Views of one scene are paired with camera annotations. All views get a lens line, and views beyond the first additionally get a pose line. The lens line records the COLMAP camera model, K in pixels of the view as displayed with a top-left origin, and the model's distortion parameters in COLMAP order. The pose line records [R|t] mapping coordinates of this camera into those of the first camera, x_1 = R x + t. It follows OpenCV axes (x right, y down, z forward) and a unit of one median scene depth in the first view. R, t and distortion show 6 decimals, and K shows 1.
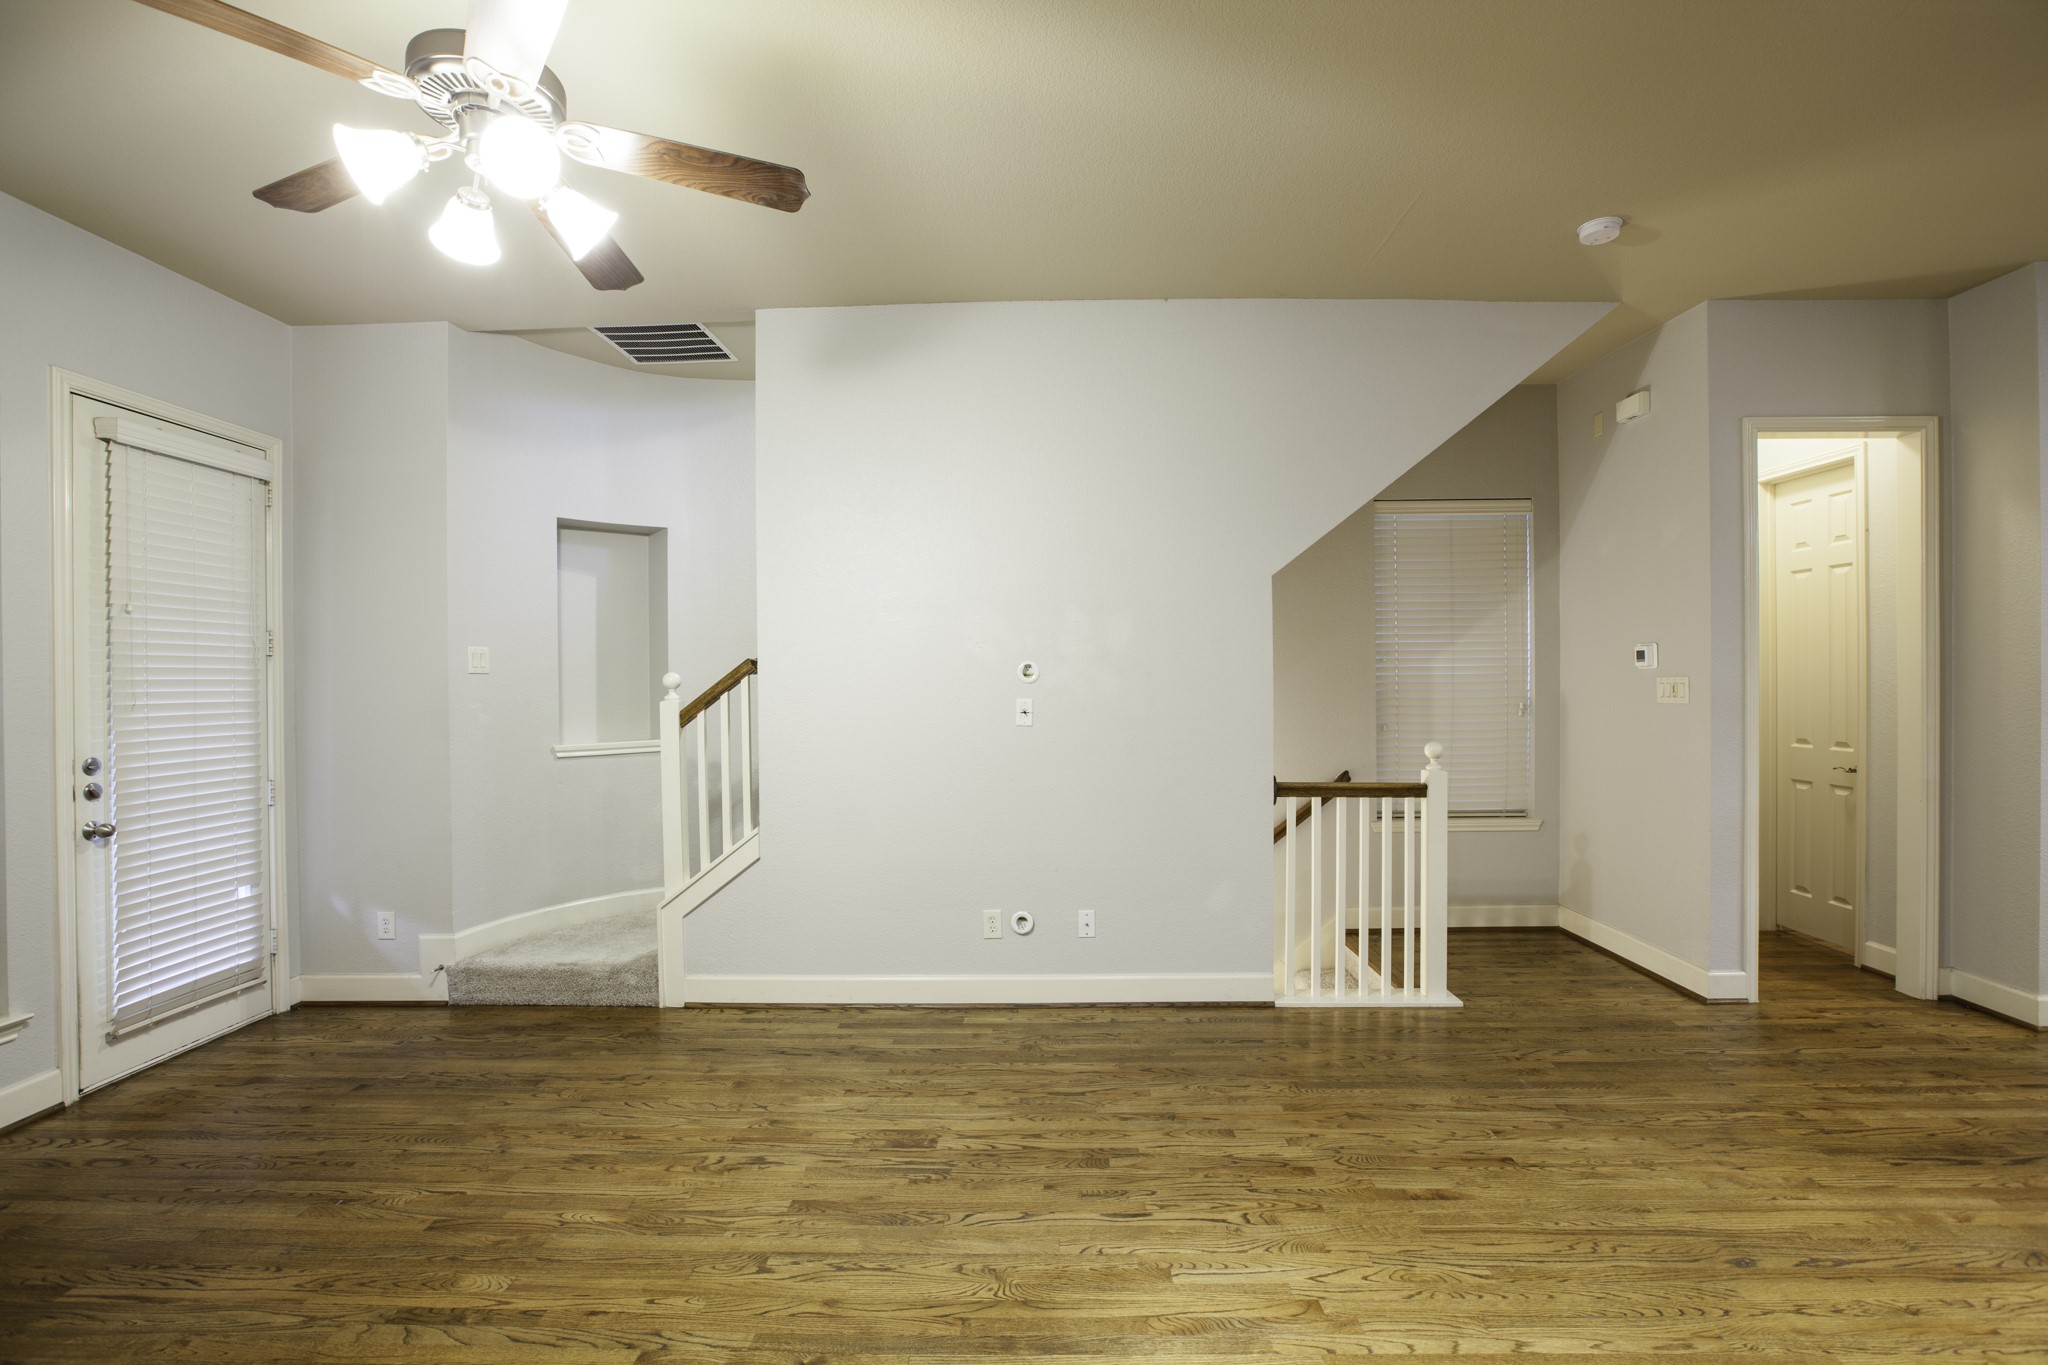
lens RADIAL K [[924.3, 0, 1026.9], [0, 924.3, 687.9], [0, 0, 1]] dist [-0.054218, 0.018674]
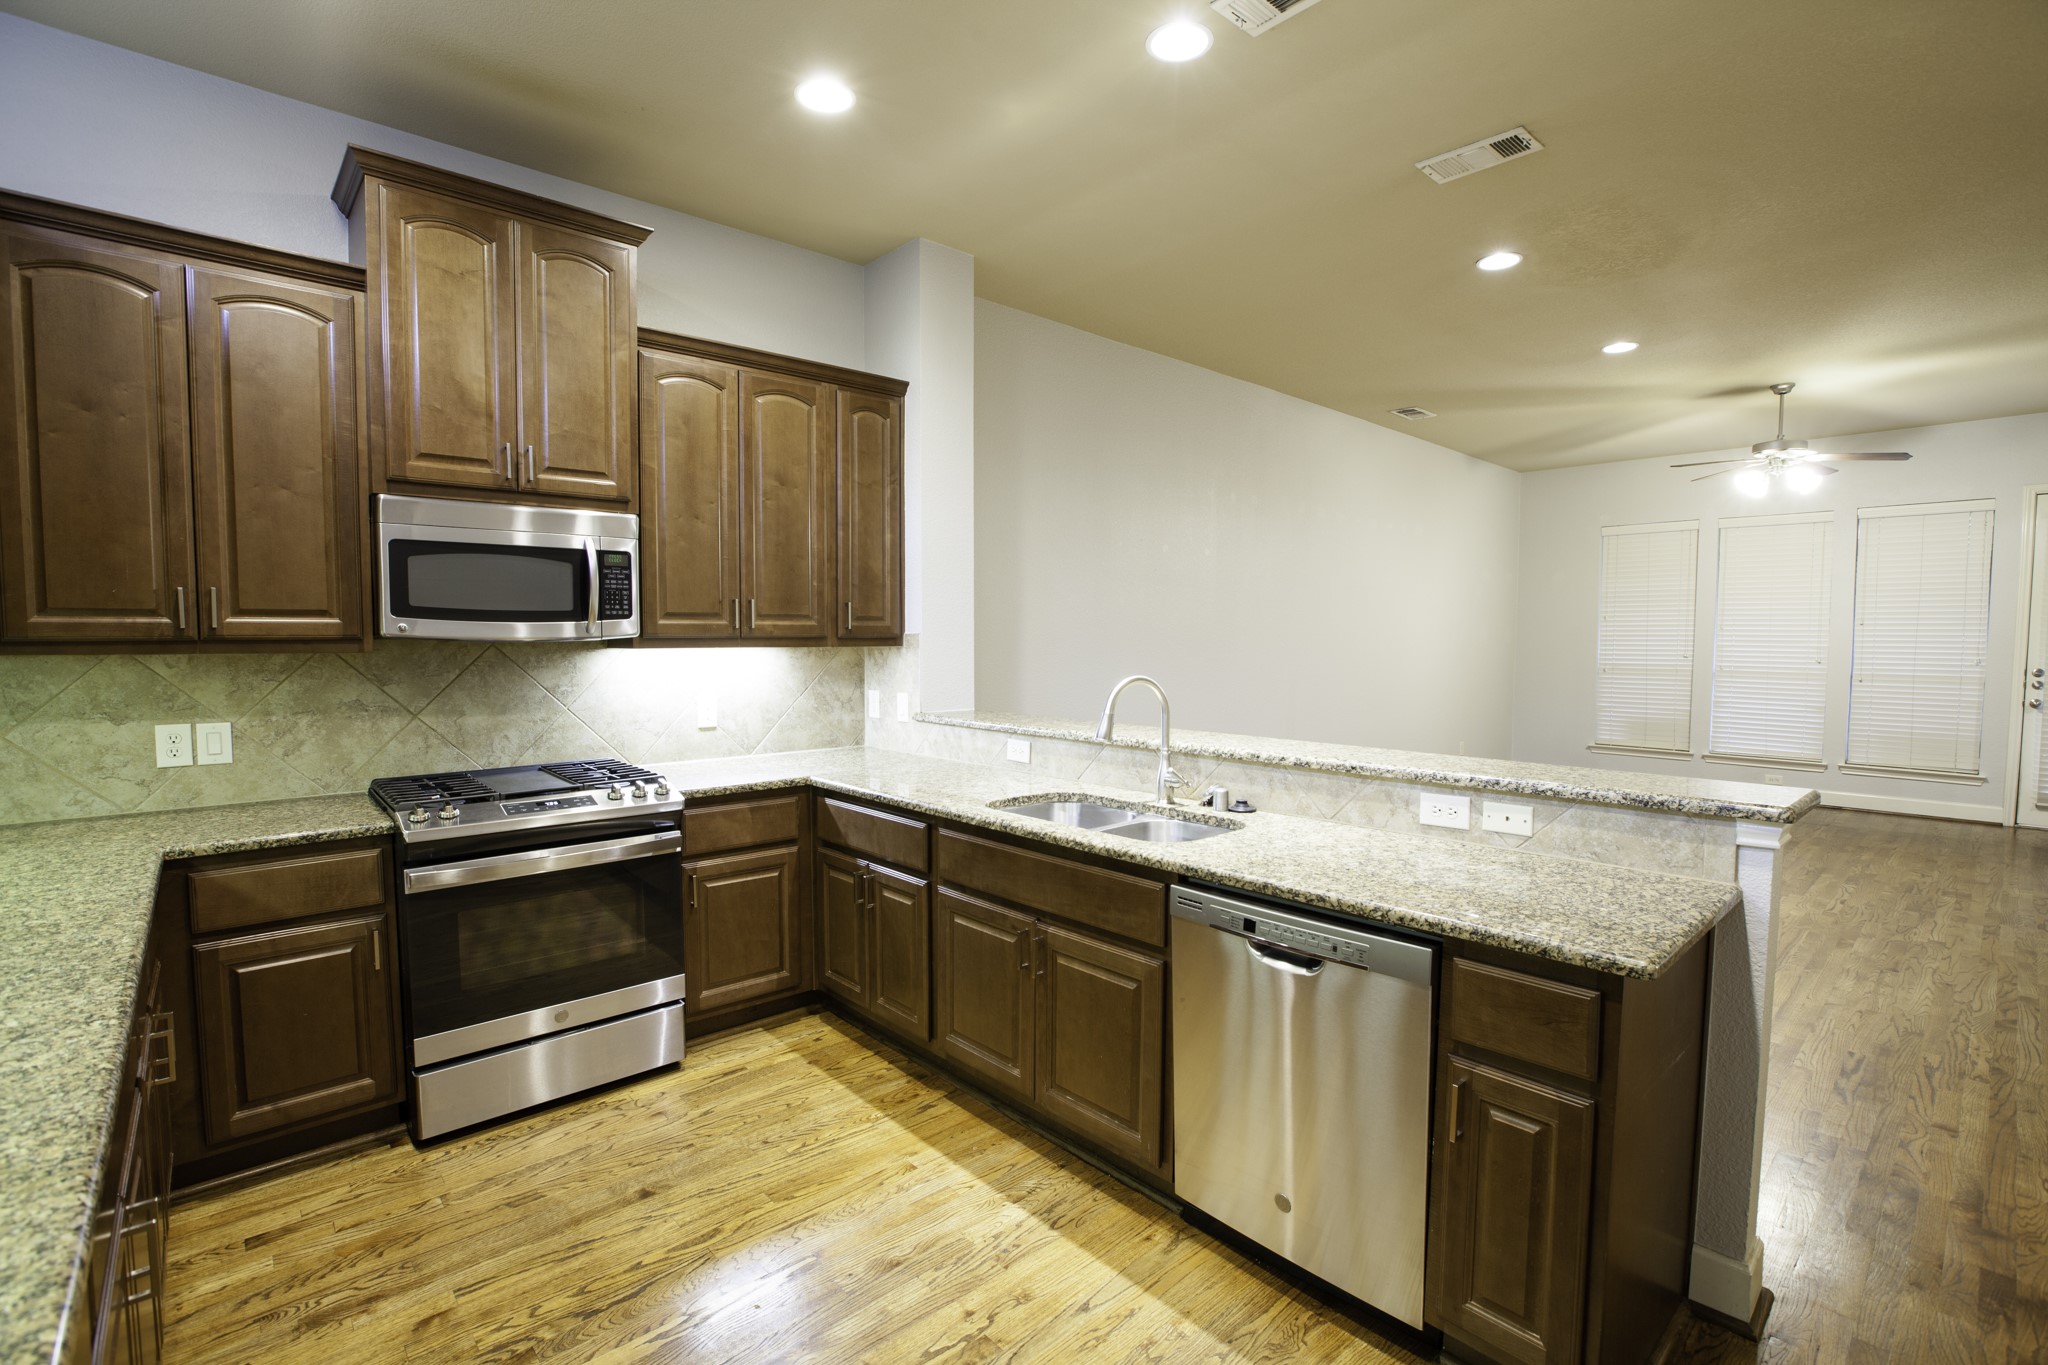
lens RADIAL K [[929.3, 0, 1029.7], [0, 929.3, 681.6], [0, 0, 1]] dist [-0.057535, 0.020602]
pose [[-0.724448, 0.044063, -0.687919, 1.739438], [0.001381, 0.998046, 0.062473, -0.021618], [0.689328, 0.044309, -0.723093, 0.735958]]
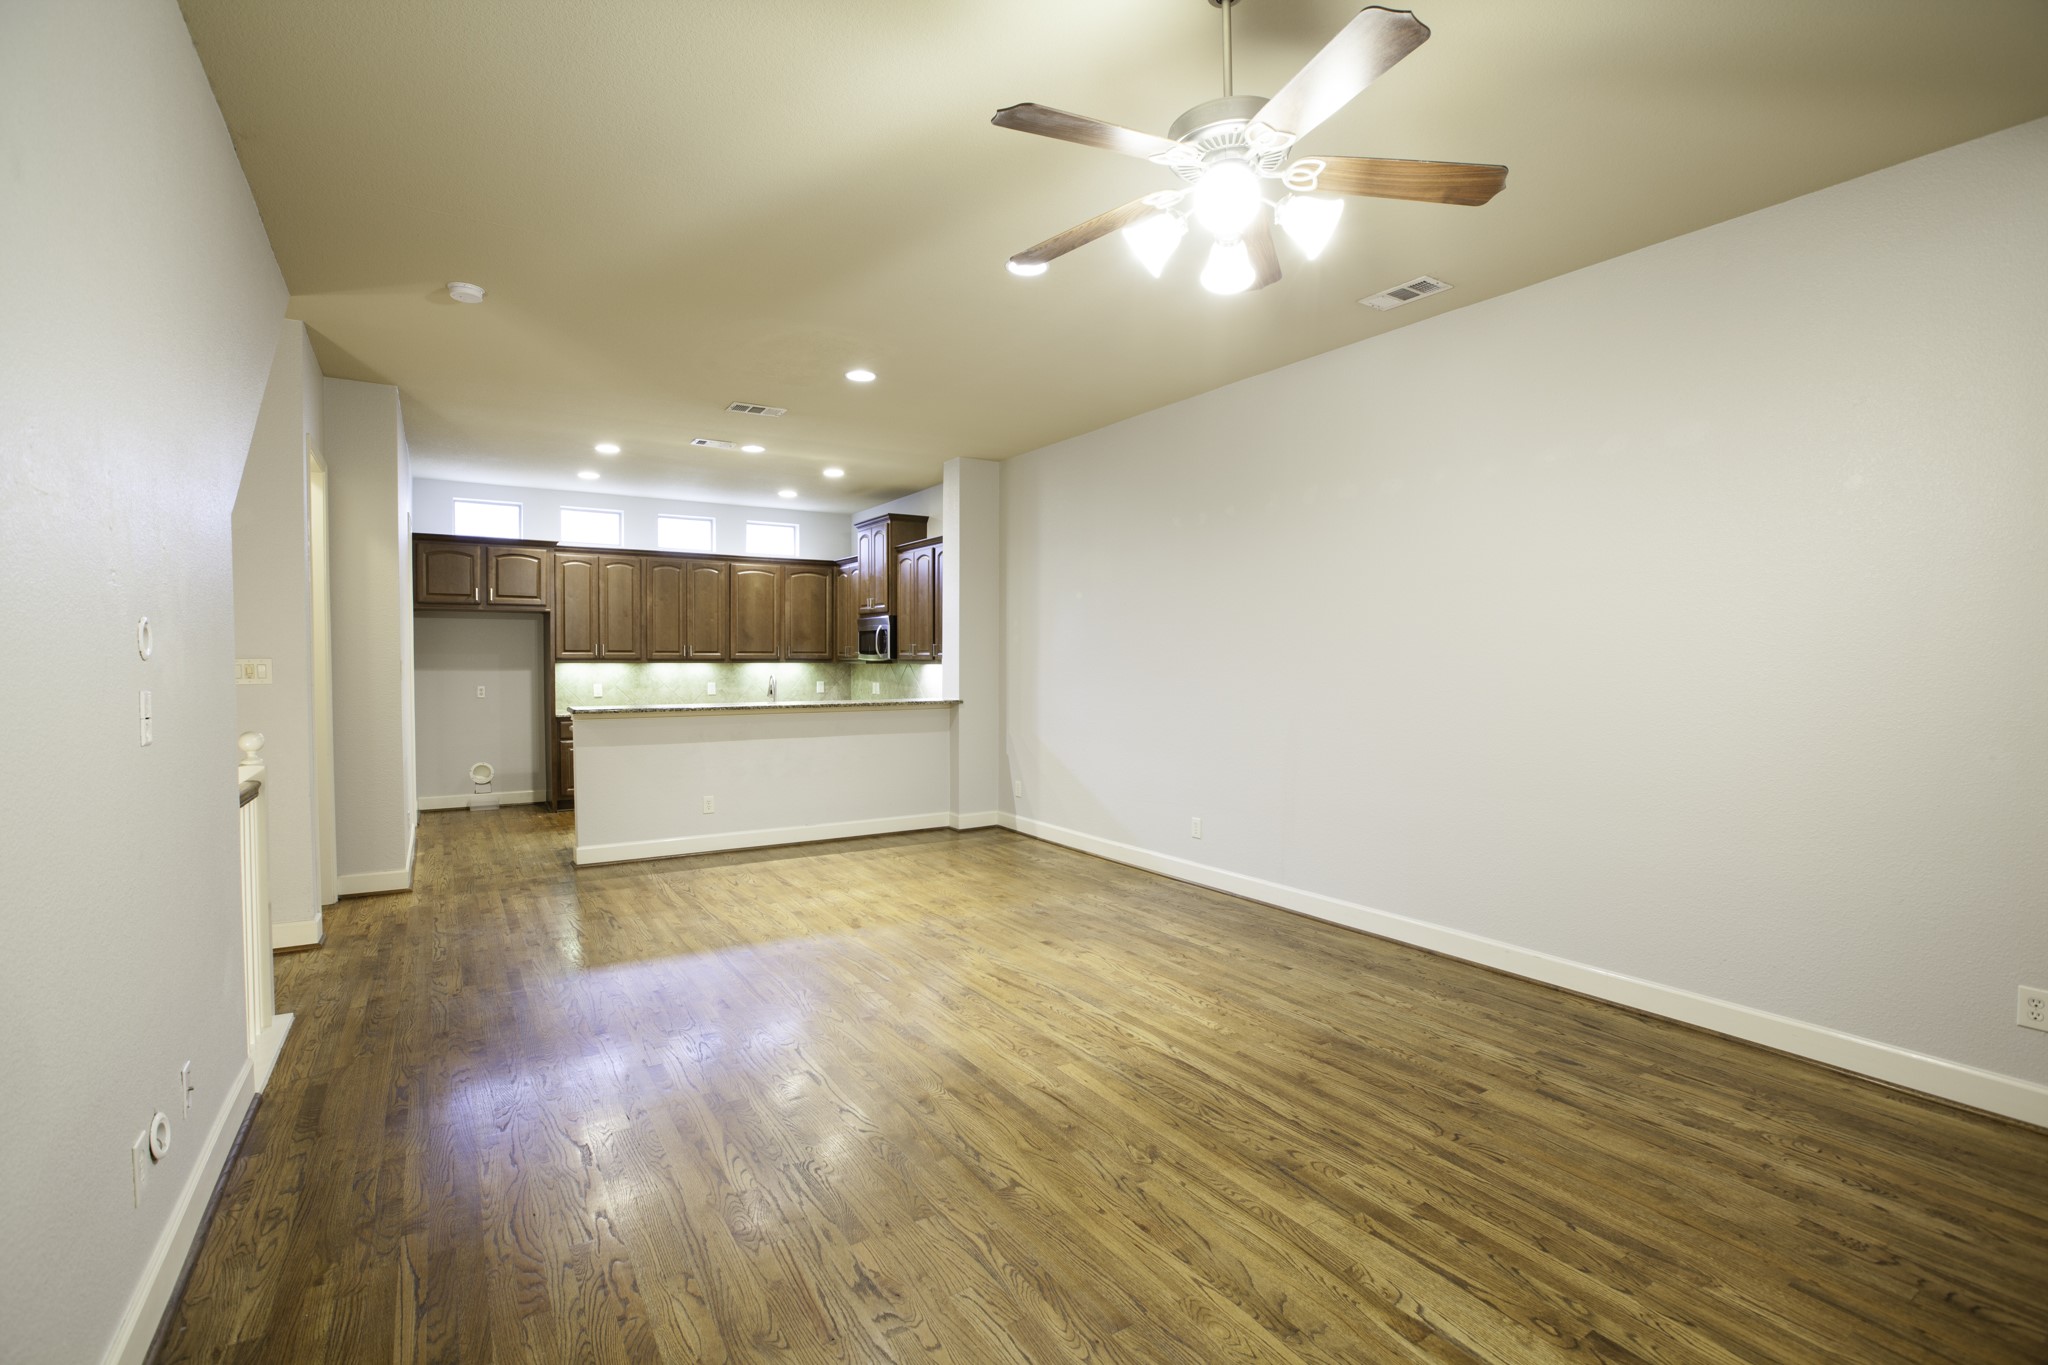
lens RADIAL K [[938.2, 0, 1019.3], [0, 938.2, 683.6], [0, 0, 1]] dist [-0.055398, 0.021661]
pose [[-0.554455, -0.014234, 0.832092, -0.704696], [0.008463, 0.999706, 0.022741, -0.000150], [-0.832170, 0.019651, -0.554172, 0.920946]]
